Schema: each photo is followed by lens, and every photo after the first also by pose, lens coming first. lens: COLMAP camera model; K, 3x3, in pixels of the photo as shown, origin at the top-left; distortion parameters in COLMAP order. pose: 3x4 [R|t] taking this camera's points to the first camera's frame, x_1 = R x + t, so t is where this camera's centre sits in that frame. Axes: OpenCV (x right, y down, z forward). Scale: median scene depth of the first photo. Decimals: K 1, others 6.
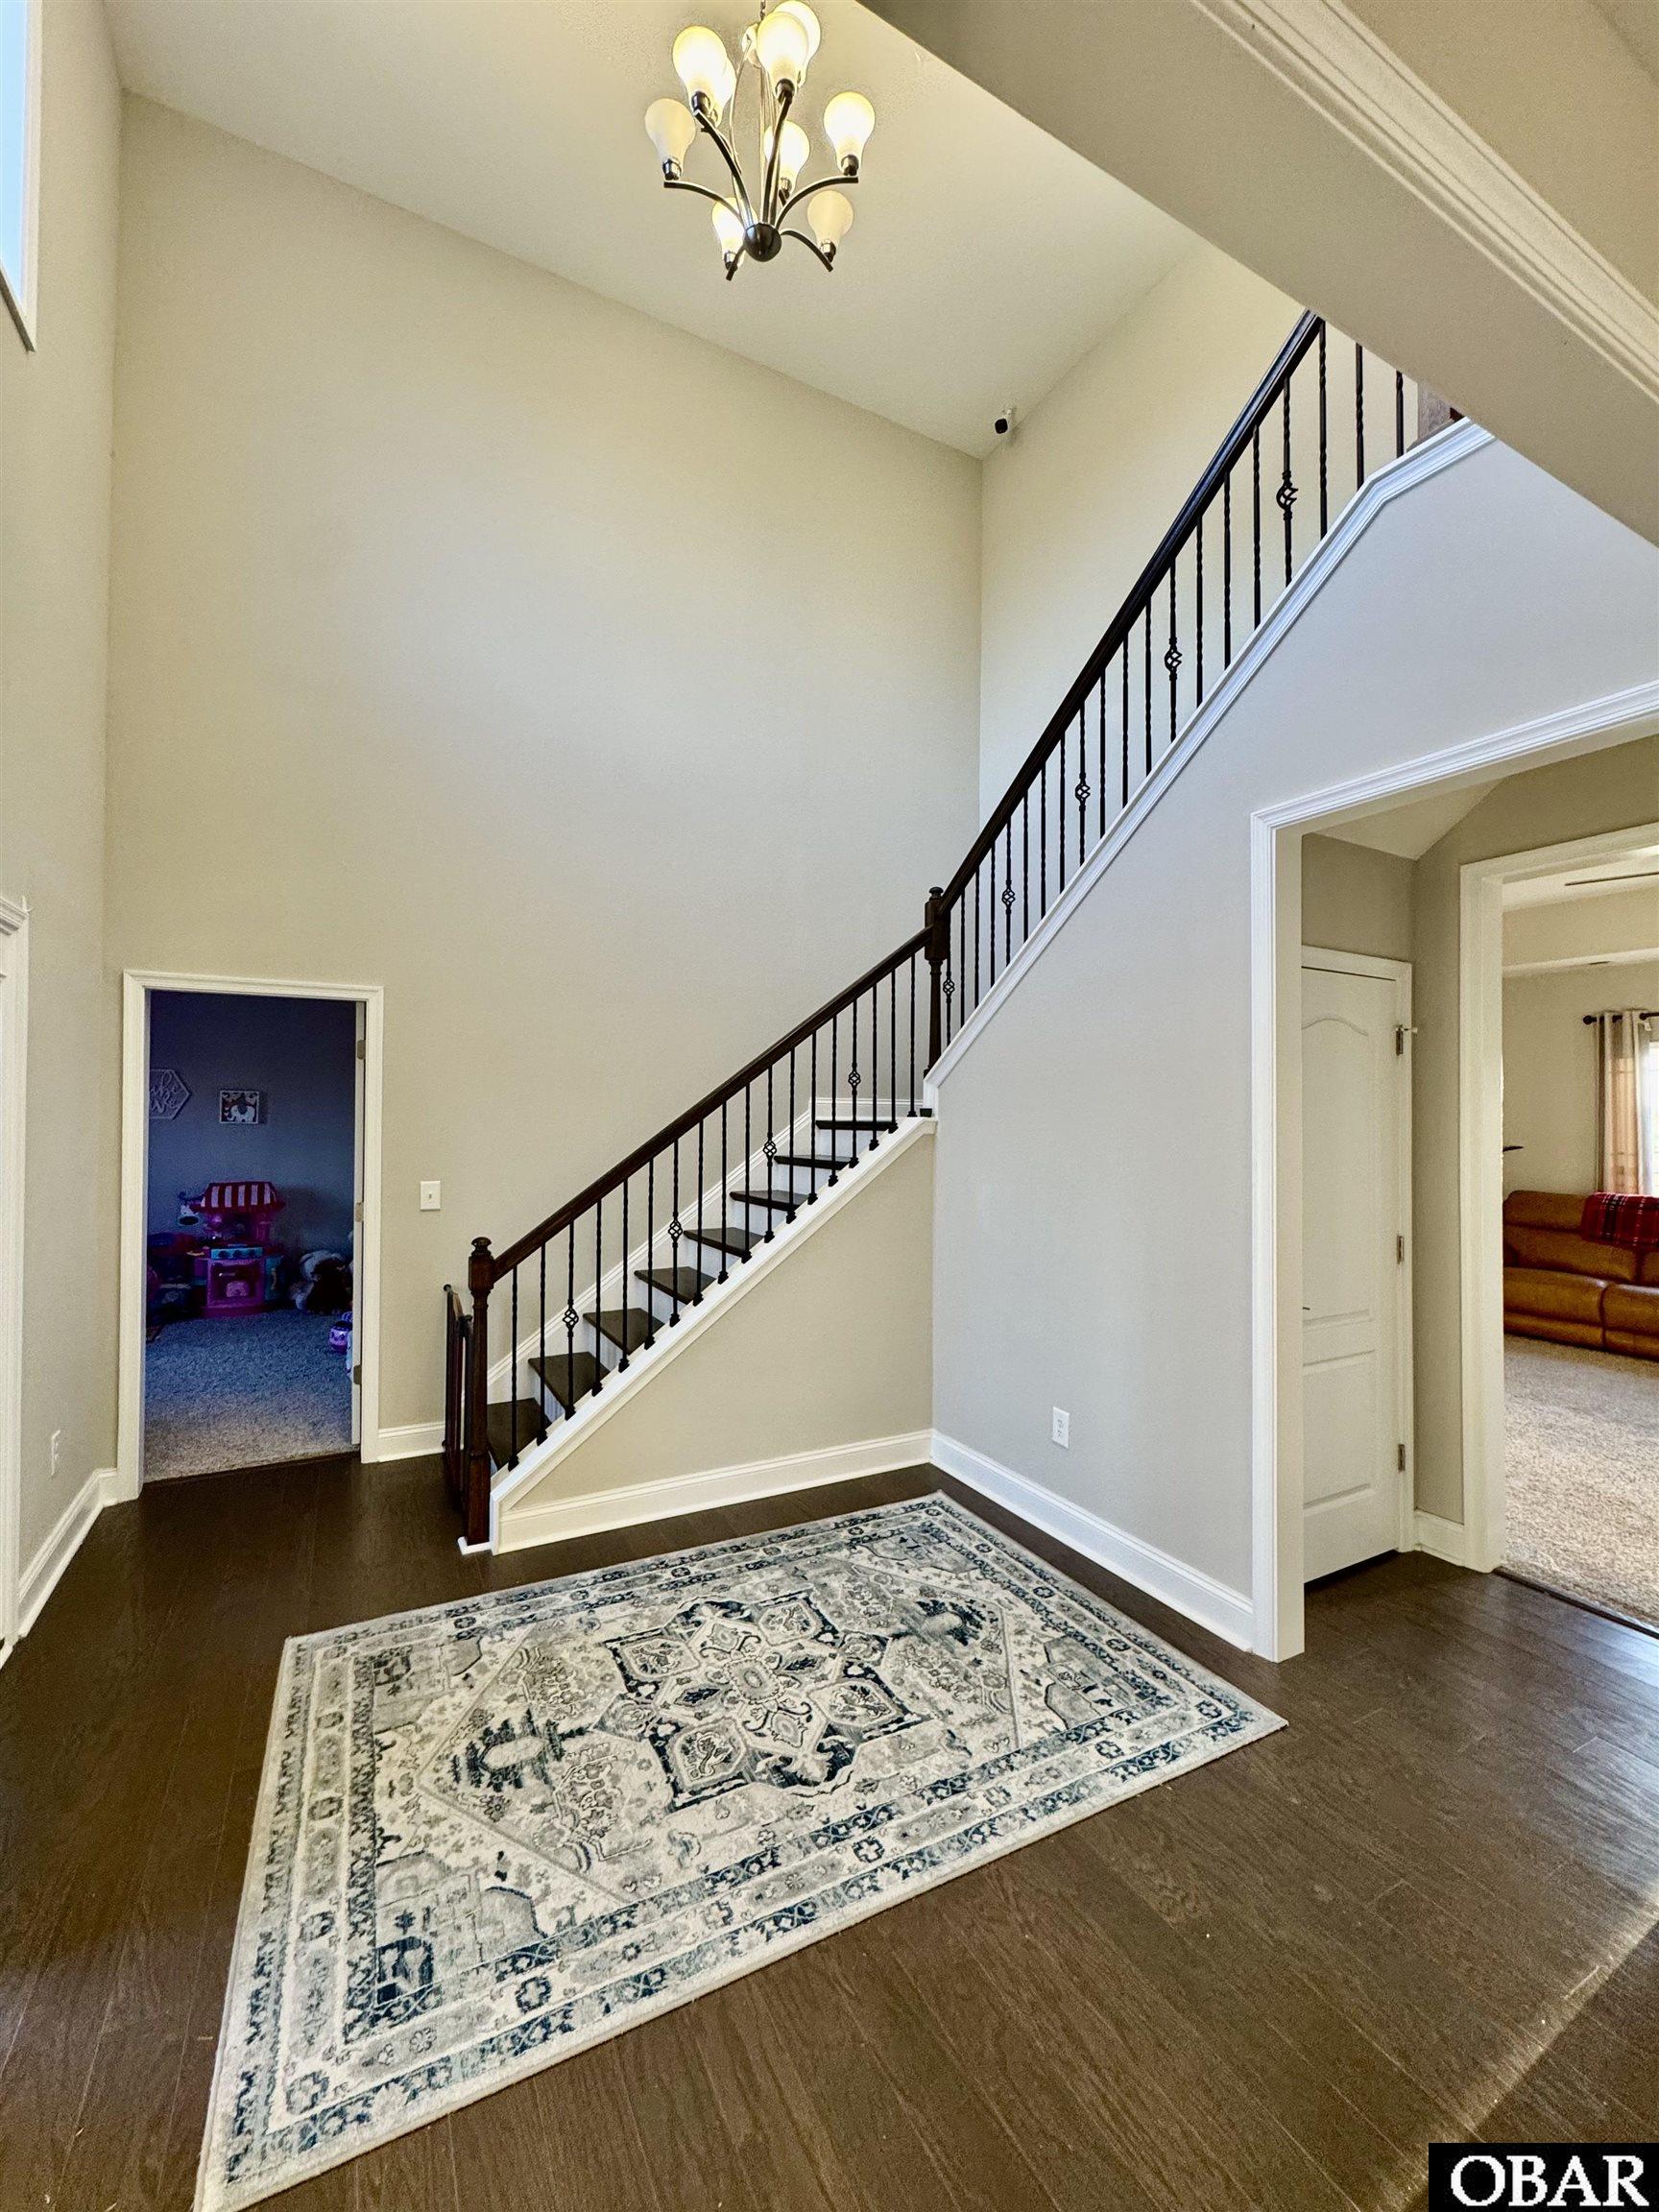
lens RADIAL K [[906.0, 0, 829.5], [0, 906.0, 1106.0], [0, 0, 1]] dist [0.000605, 0.000615]
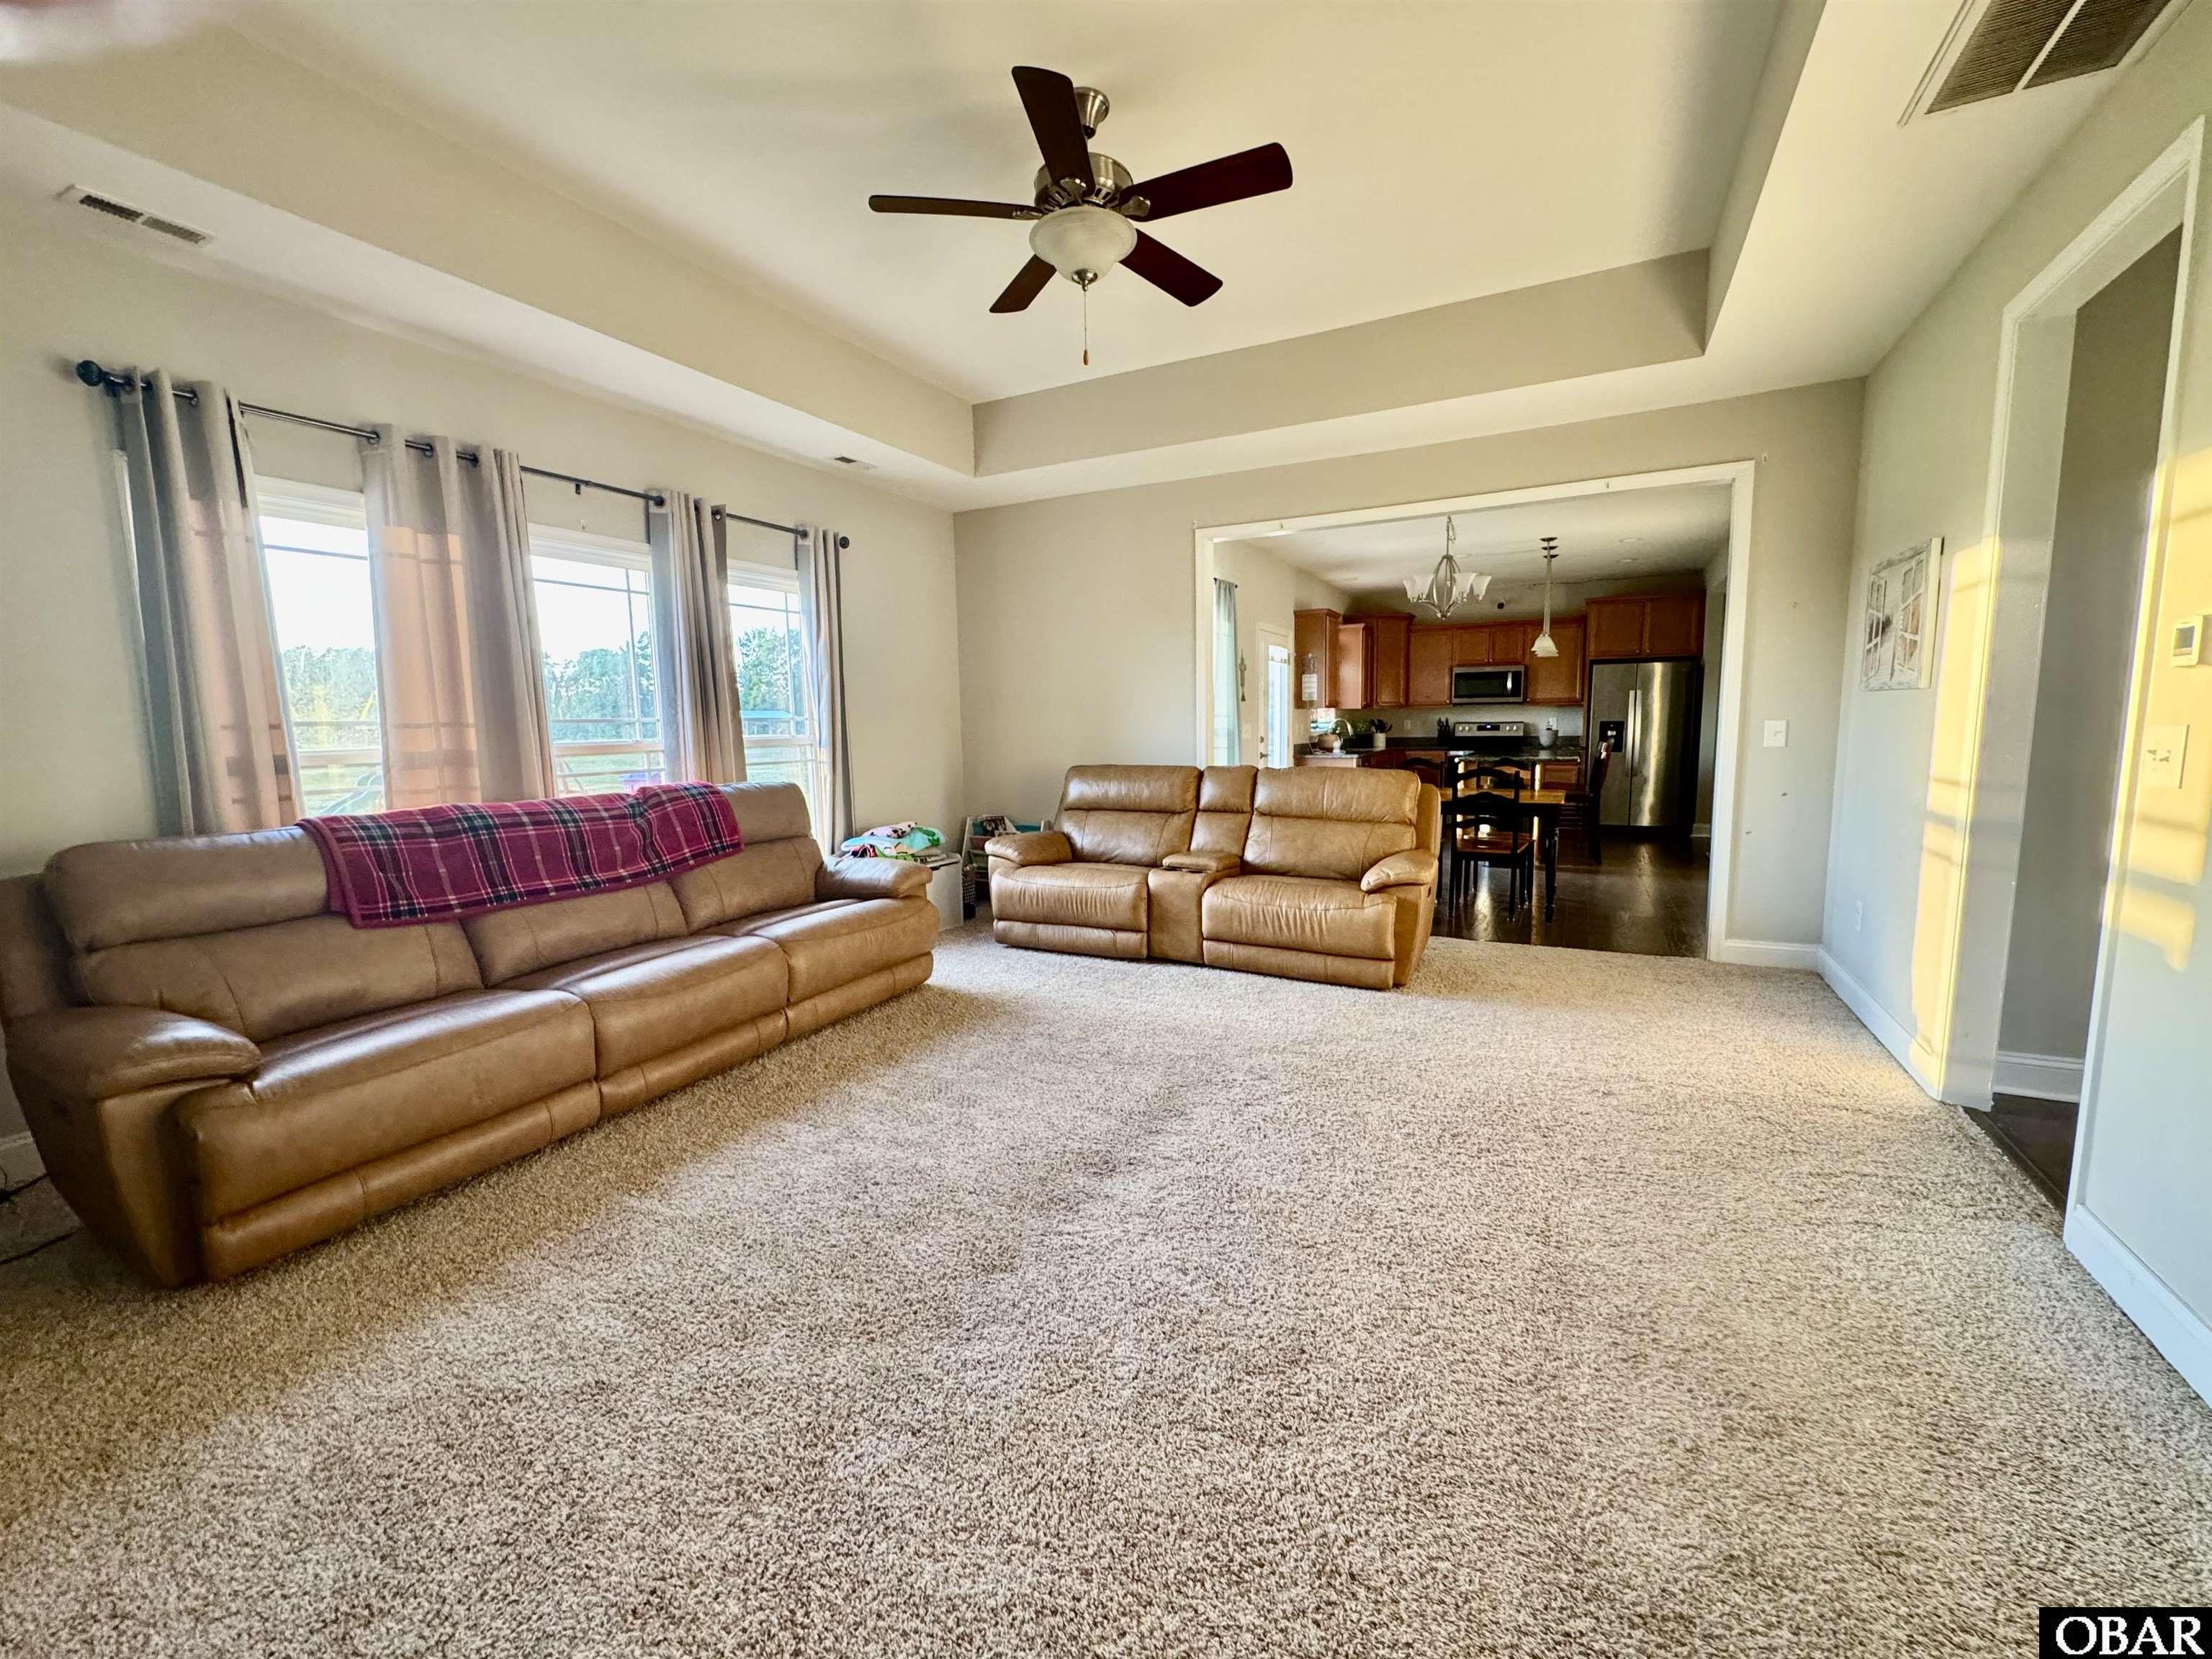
lens RADIAL K [[912.4, 0, 1097.3], [0, 912.4, 834.5], [0, 0, 1]] dist [-0.008203, 0.000245]
pose [[-0.555529, -0.097193, 0.825797, 0.302493], [-0.000398, 0.993176, 0.116626, 0.055972], [-0.831497, 0.064461, -0.551777, 0.958727]]
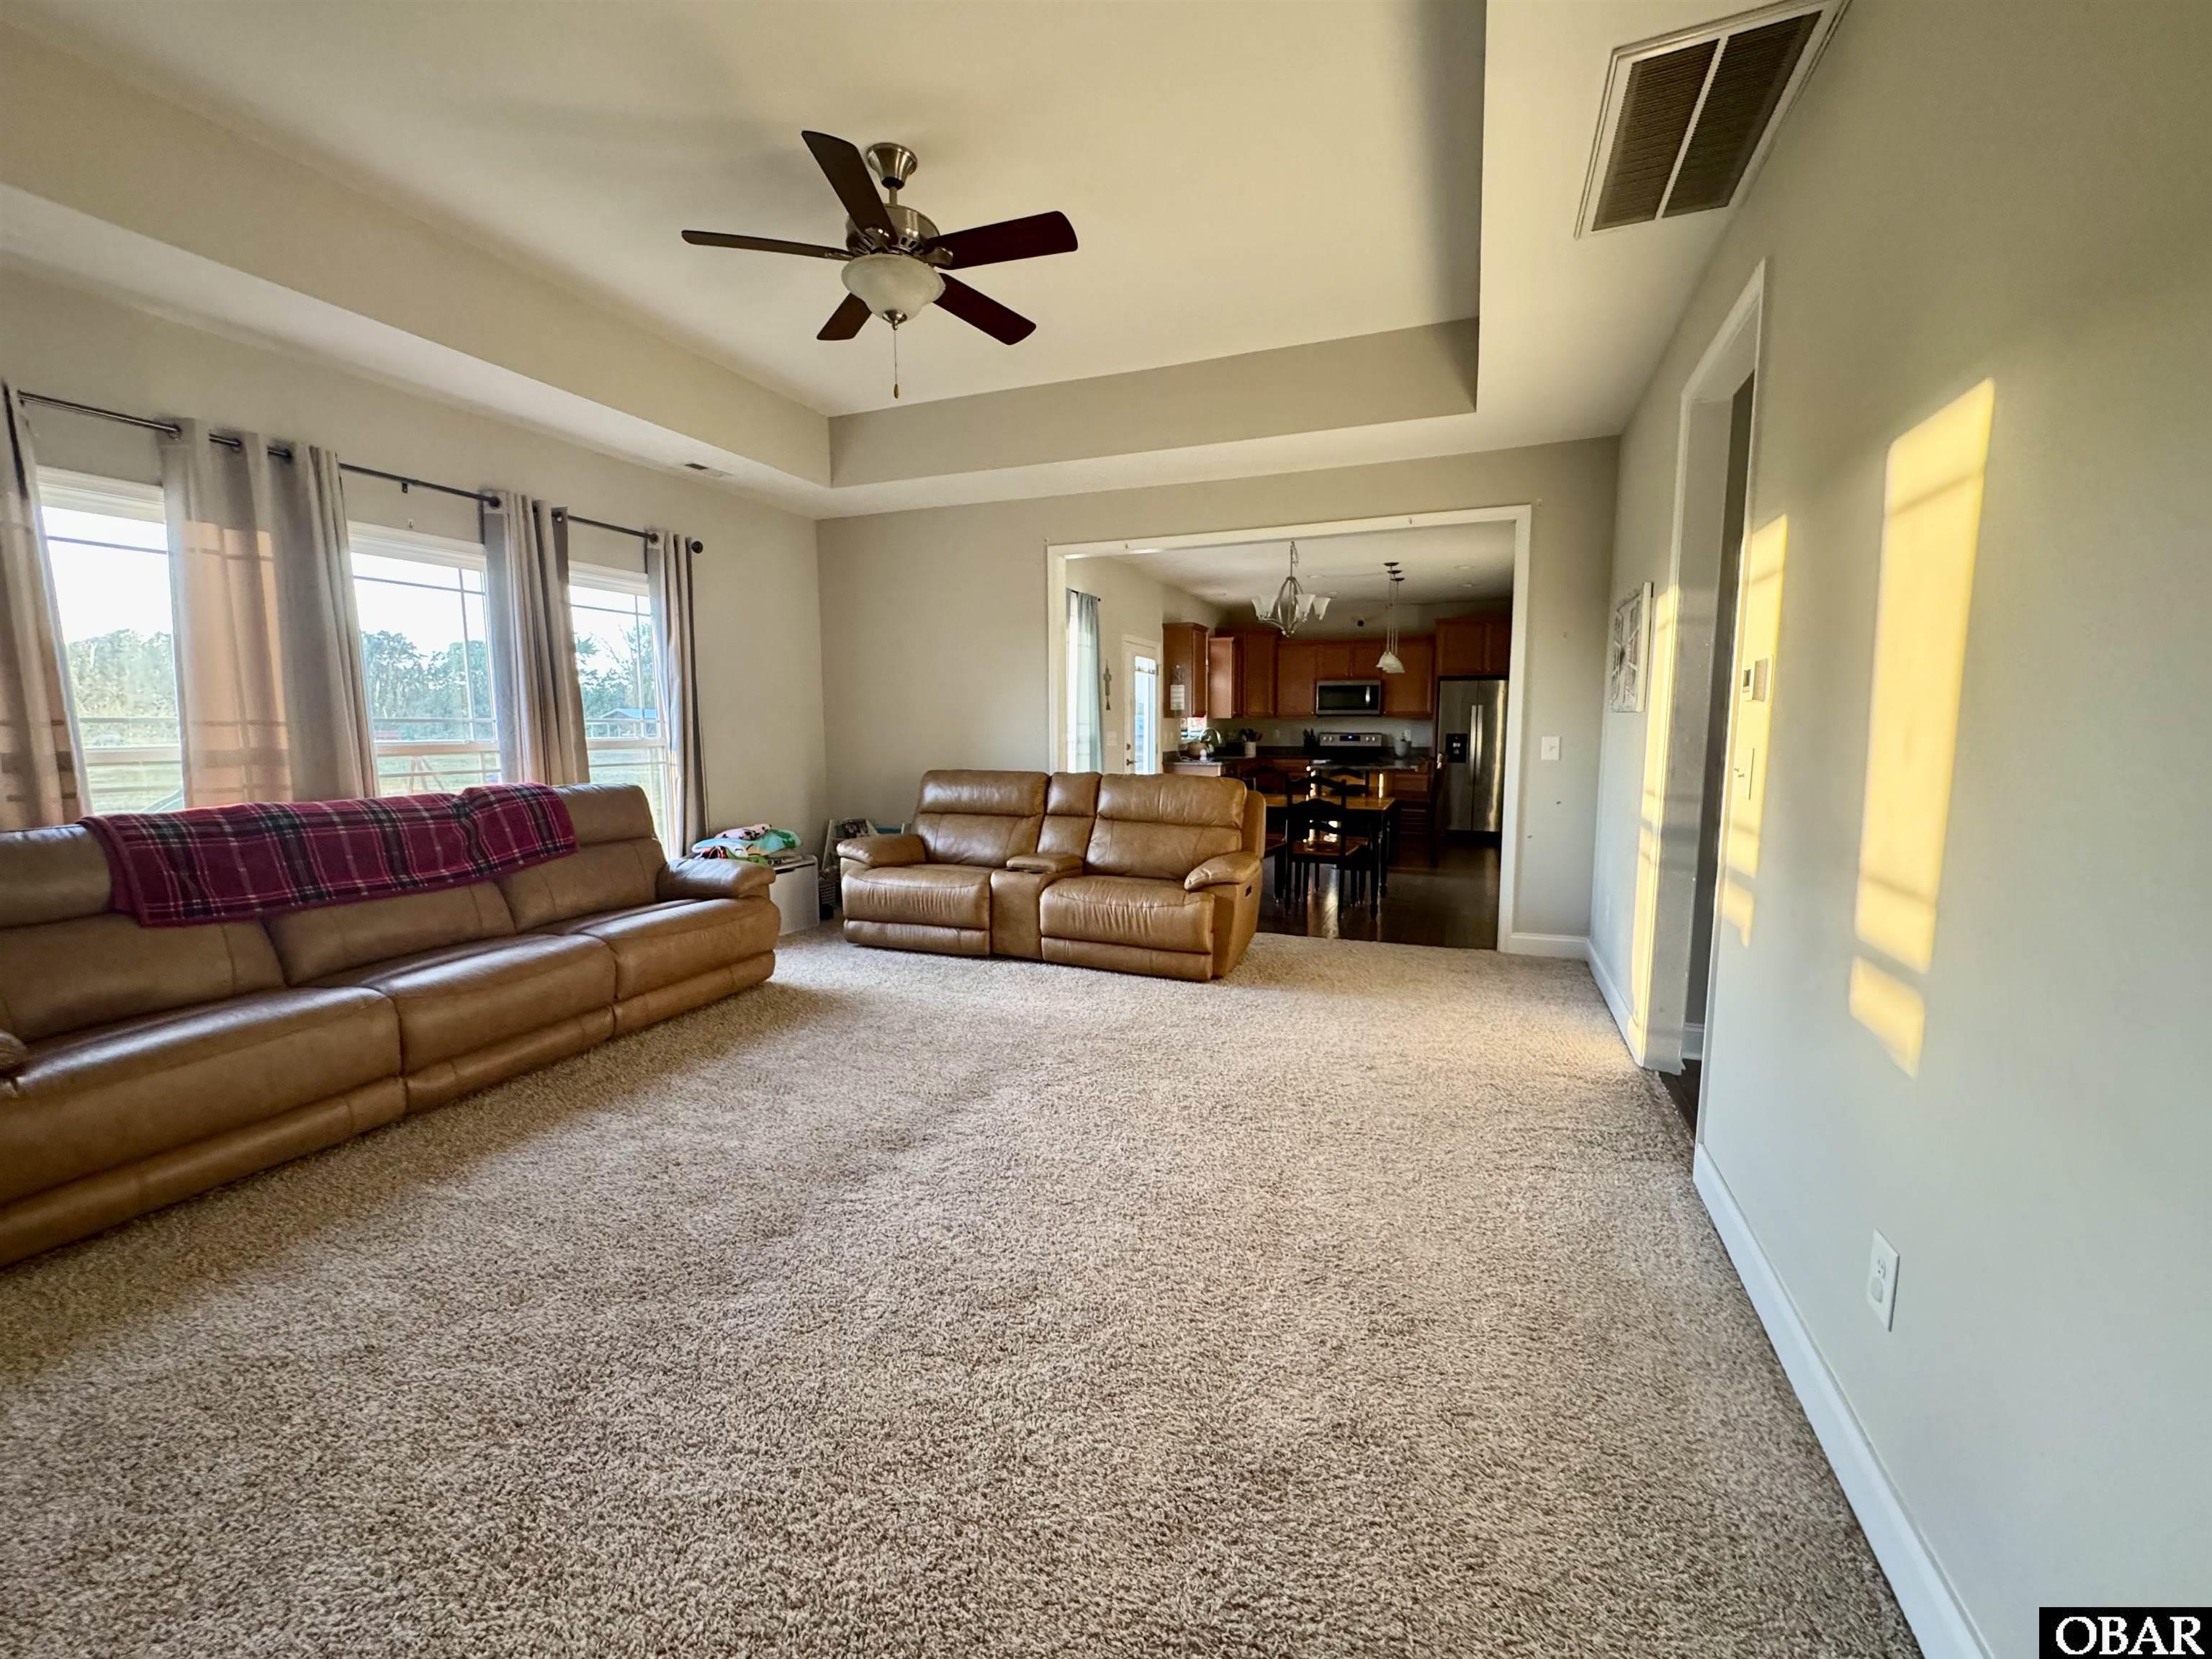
lens RADIAL K [[913.5, 0, 1100.4], [0, 913.5, 833.3], [0, 0, 1]] dist [-0.009204, 0.001041]
pose [[-0.637965, -0.093866, 0.764323, 0.239831], [-0.015188, 0.993884, 0.109381, 0.053005], [-0.769916, 0.058172, -0.635489, 0.937812]]
